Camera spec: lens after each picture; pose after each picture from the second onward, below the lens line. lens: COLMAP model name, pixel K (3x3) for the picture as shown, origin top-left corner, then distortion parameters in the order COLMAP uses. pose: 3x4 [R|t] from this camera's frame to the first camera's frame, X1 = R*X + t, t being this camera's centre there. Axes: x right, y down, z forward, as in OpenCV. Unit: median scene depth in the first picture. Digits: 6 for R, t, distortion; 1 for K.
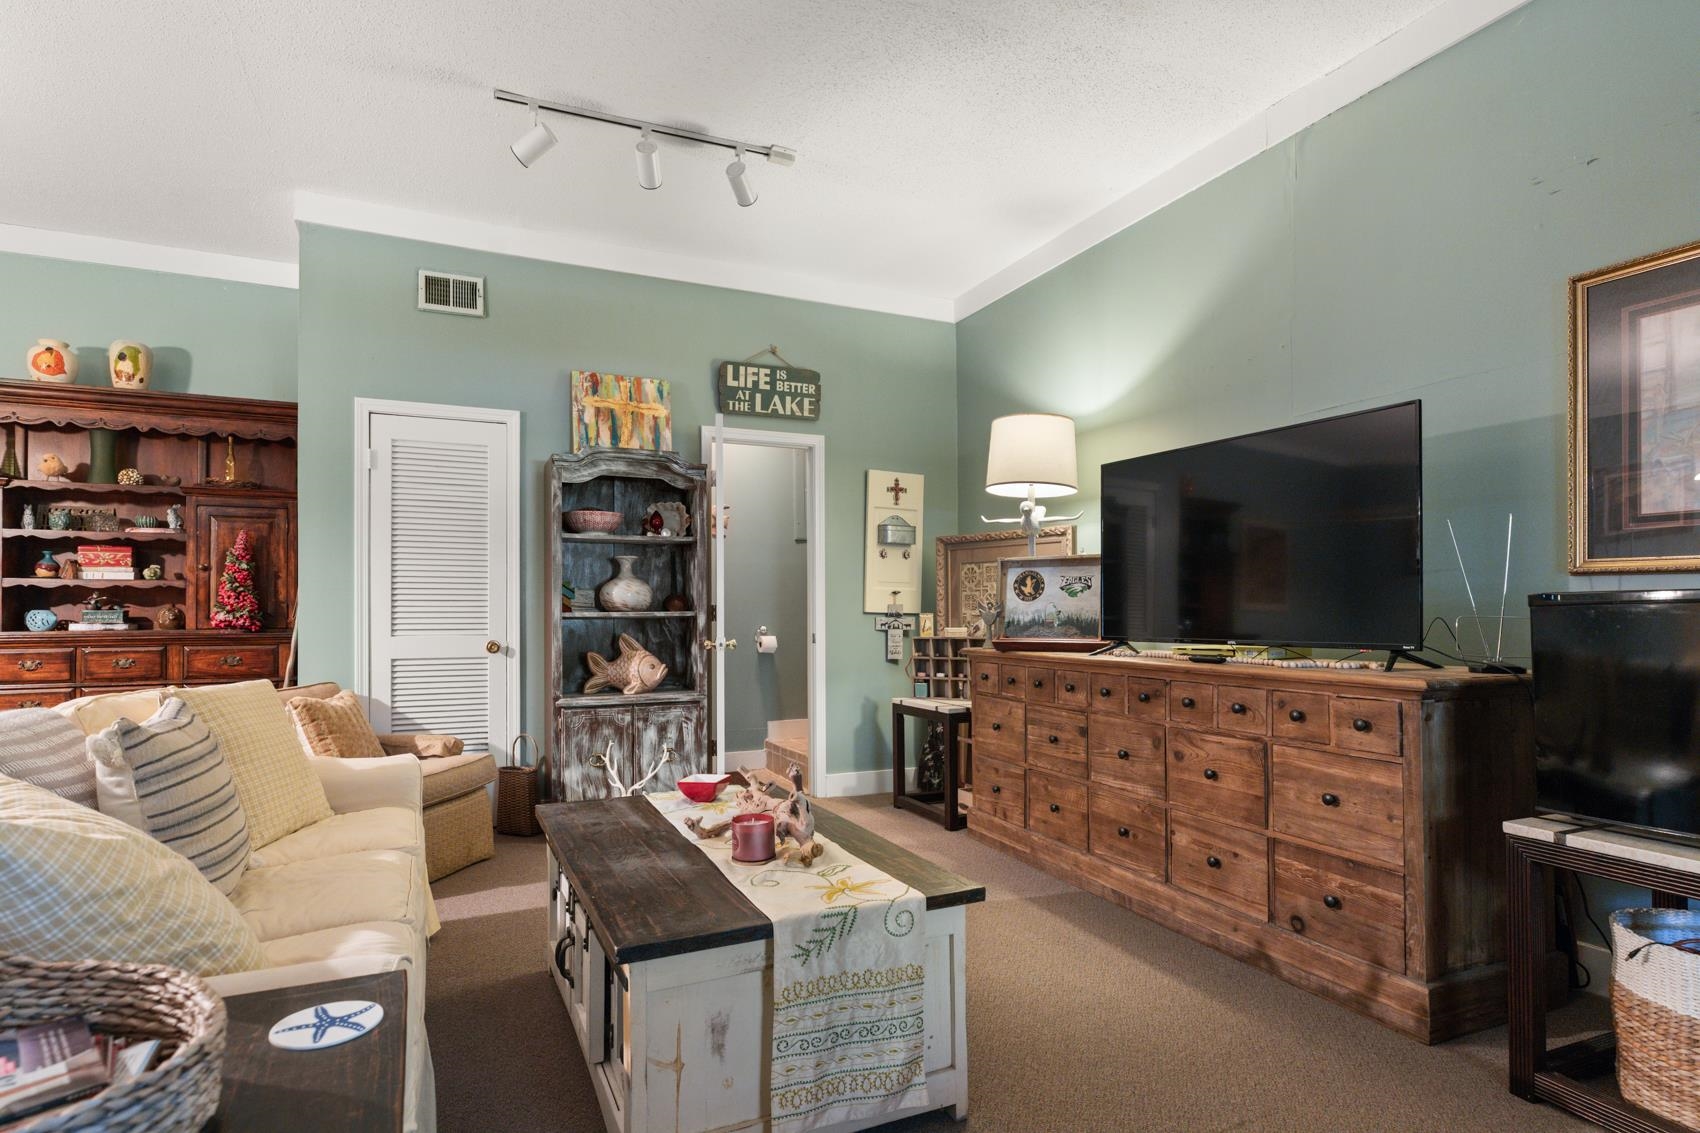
lens RADIAL K [[886.6, 0, 848.6], [0, 886.6, 600.6], [0, 0, 1]] dist [-0.000390, 0.000074]
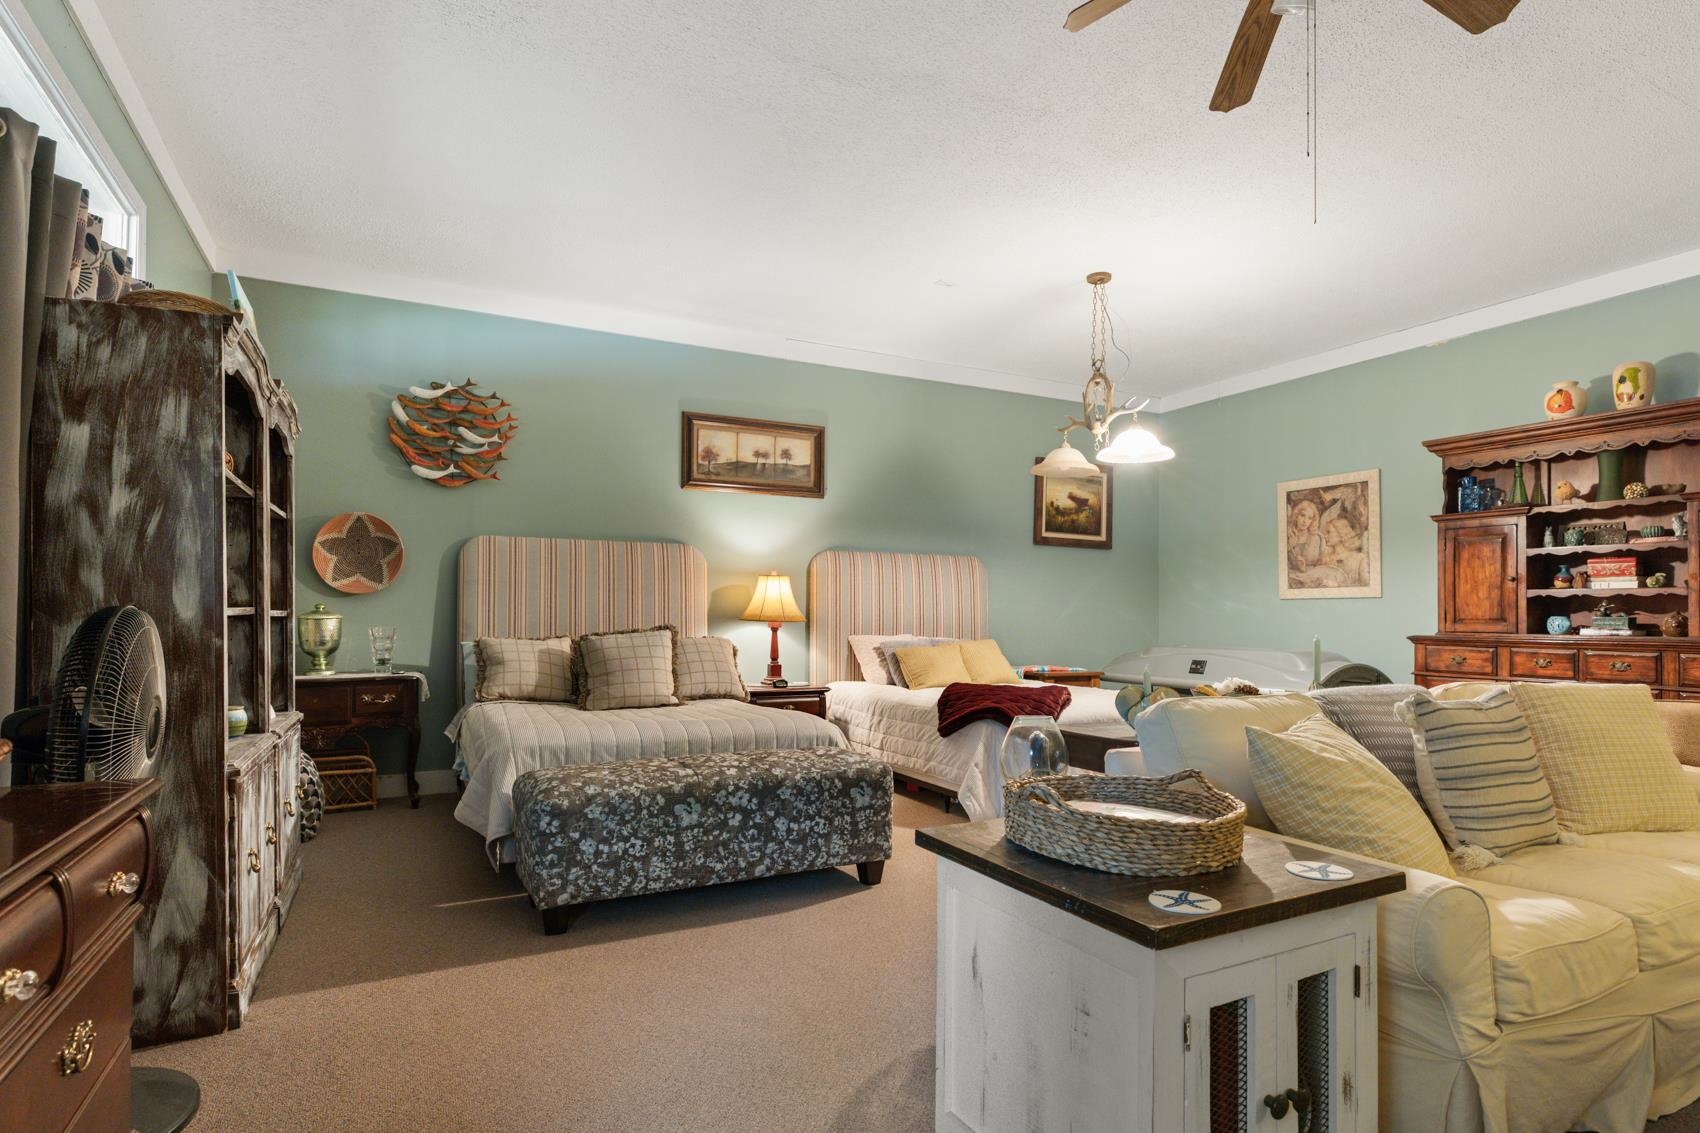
lens RADIAL K [[886.6, 0, 848.6], [0, 886.6, 600.6], [0, 0, 1]] dist [-0.000390, 0.000074]
pose [[0.052968, -0.012104, -0.998523, 0.195143], [0.004589, 0.999919, -0.011877, -0.000604], [0.998586, -0.003953, 0.053020, 0.010191]]
